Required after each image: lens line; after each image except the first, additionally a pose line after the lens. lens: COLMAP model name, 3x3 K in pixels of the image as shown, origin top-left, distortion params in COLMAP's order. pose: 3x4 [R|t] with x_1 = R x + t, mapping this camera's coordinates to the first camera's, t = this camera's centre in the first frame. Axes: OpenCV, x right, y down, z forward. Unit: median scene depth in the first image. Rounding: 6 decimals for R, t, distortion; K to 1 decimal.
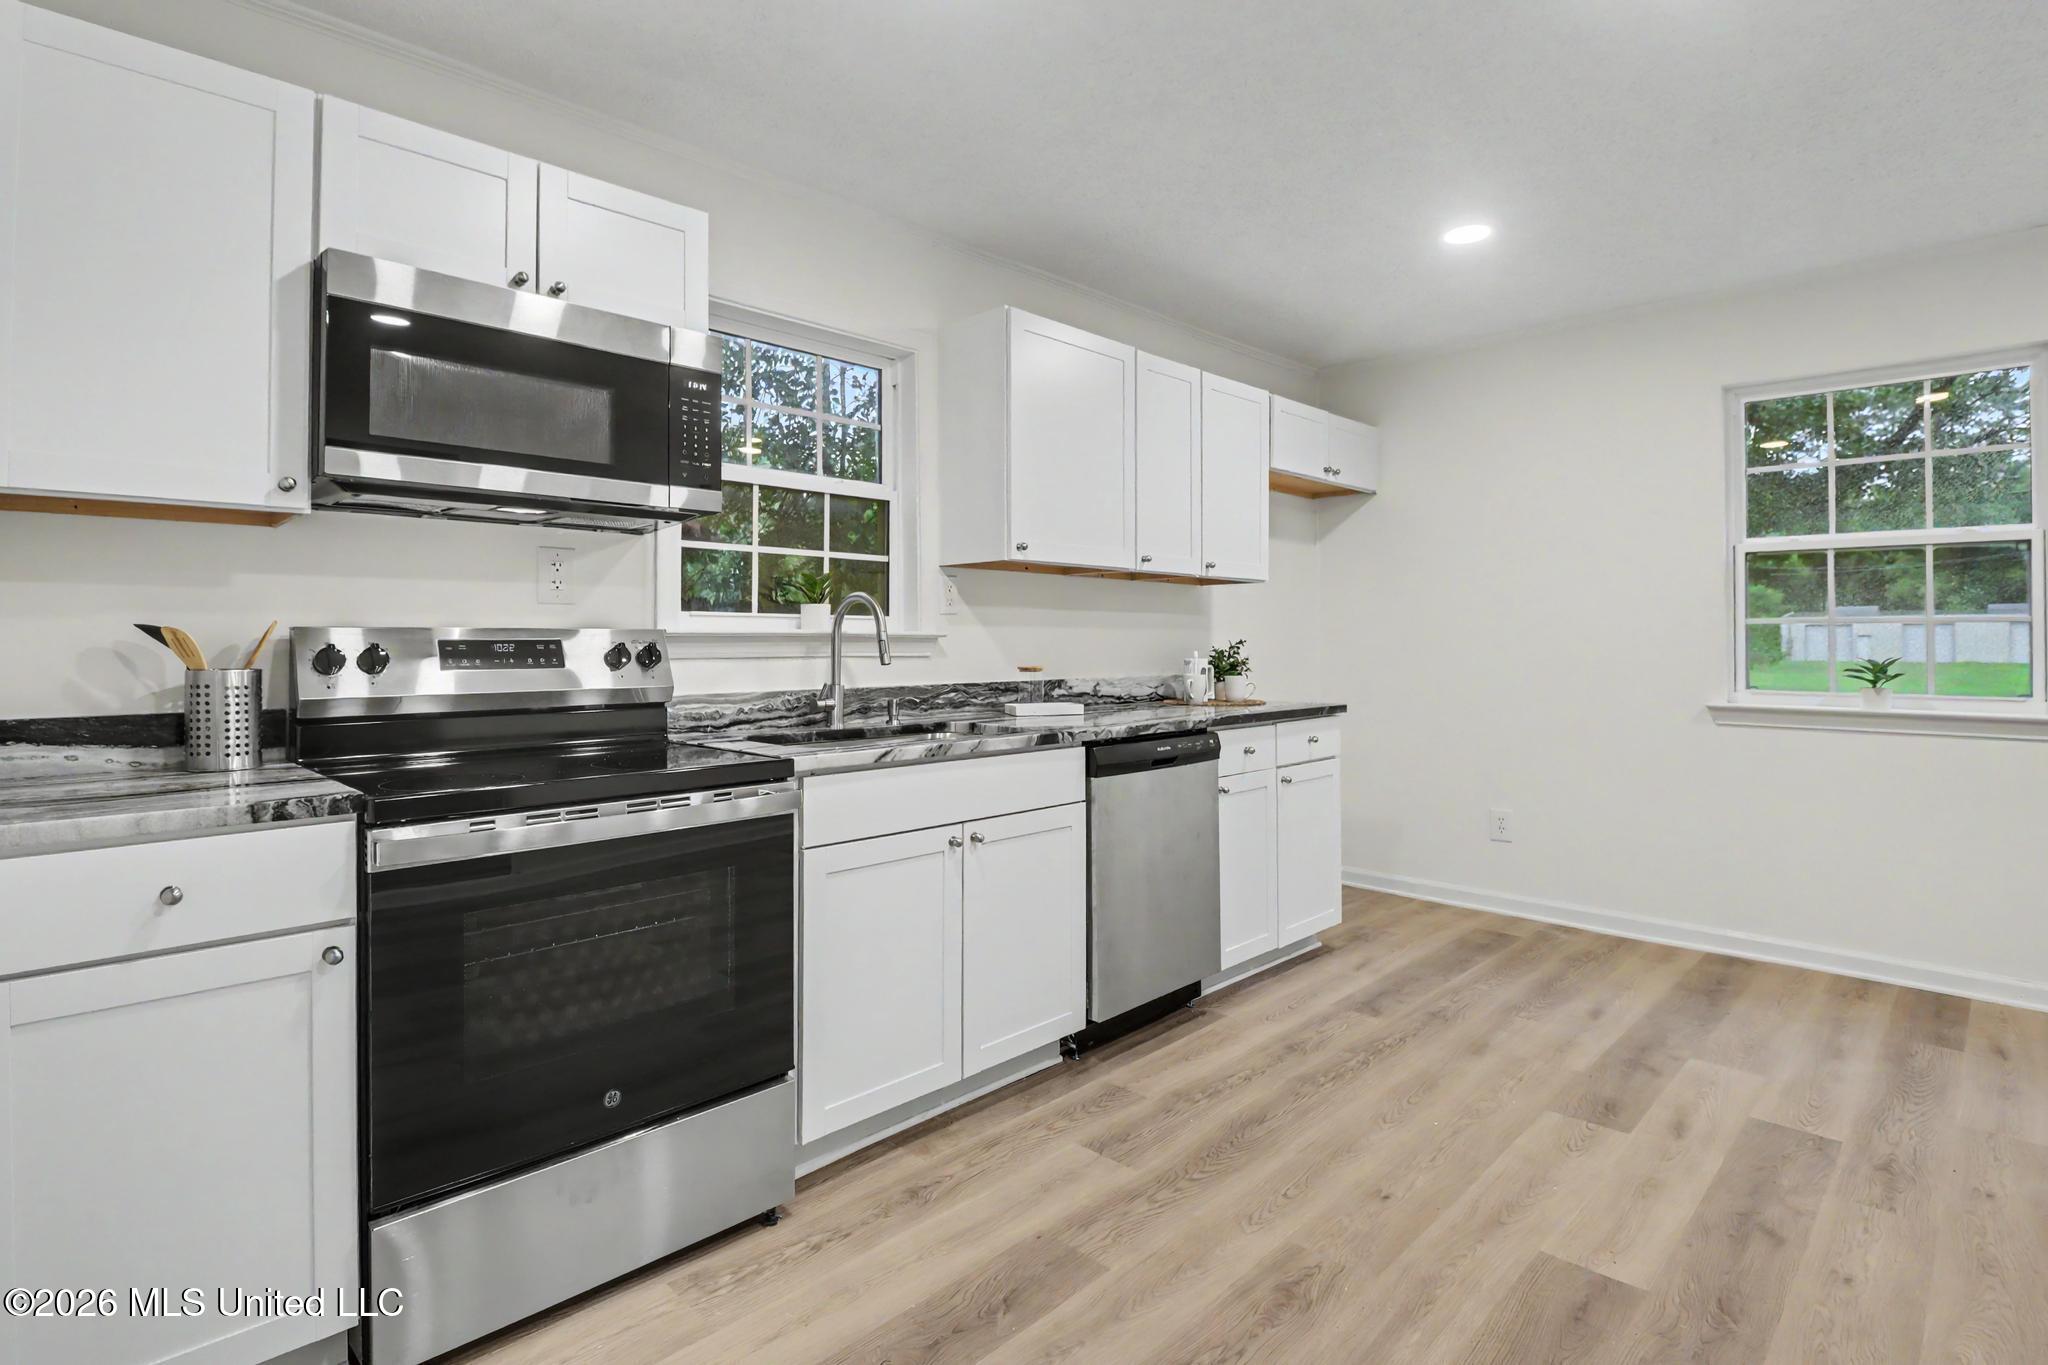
lens RADIAL K [[1013.0, 0, 1002.5], [0, 1013.0, 640.8], [0, 0, 1]] dist [0.002415, -0.015113]
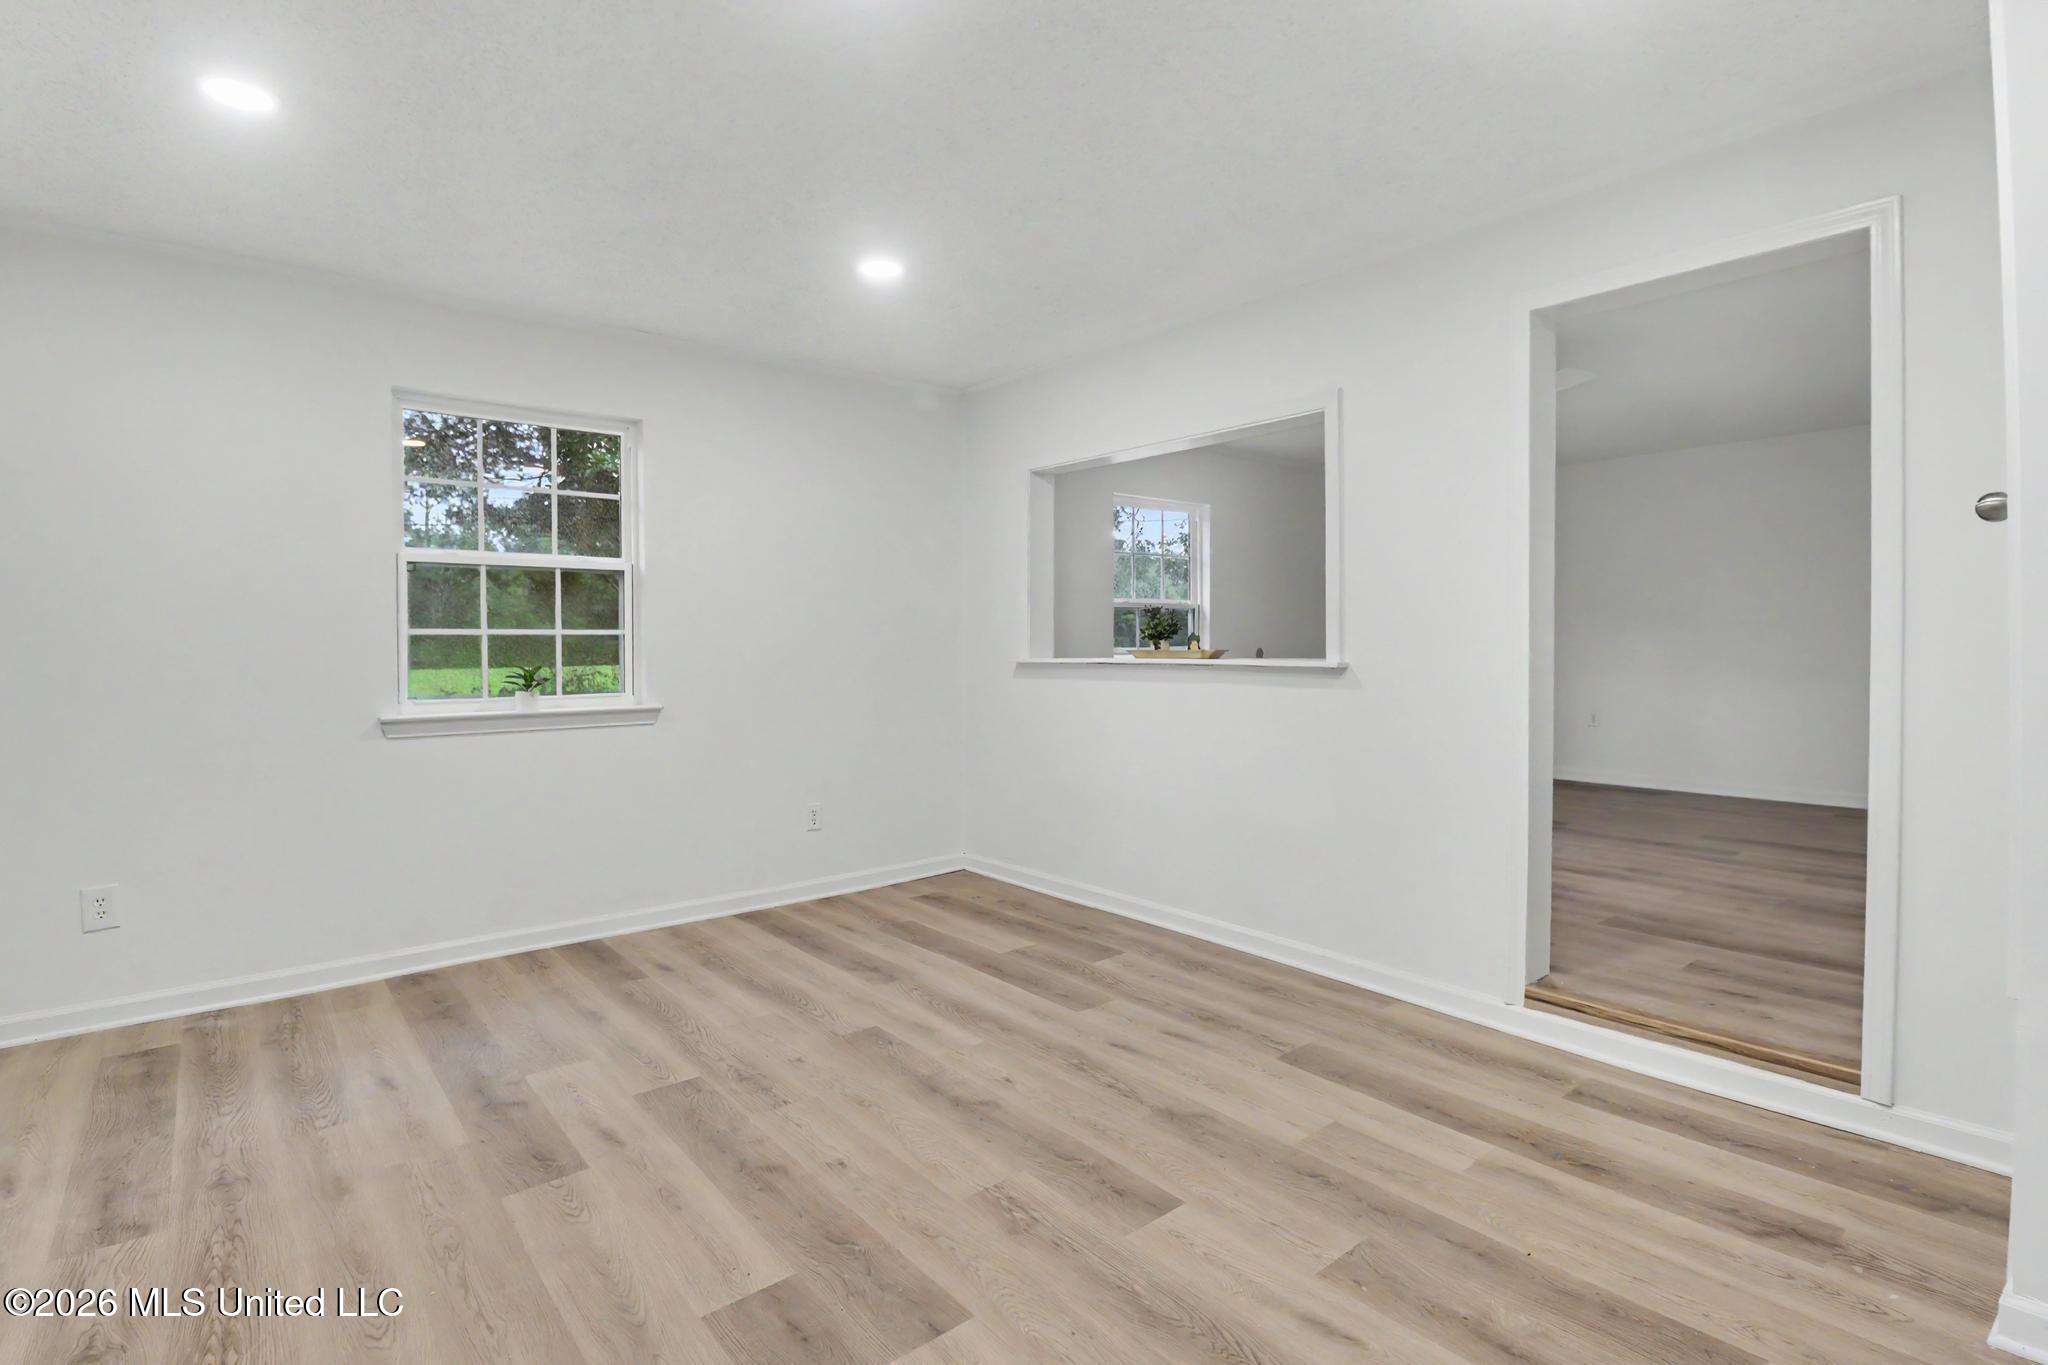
lens RADIAL K [[977.7, 0, 1018.4], [0, 977.7, 656.0], [0, 0, 1]] dist [-0.000149, -0.013177]
pose [[0.089909, -0.010720, 0.995892, -0.209461], [0.011886, 0.999882, 0.009690, 0.003229], [-0.995879, 0.010966, 0.090026, 0.428728]]
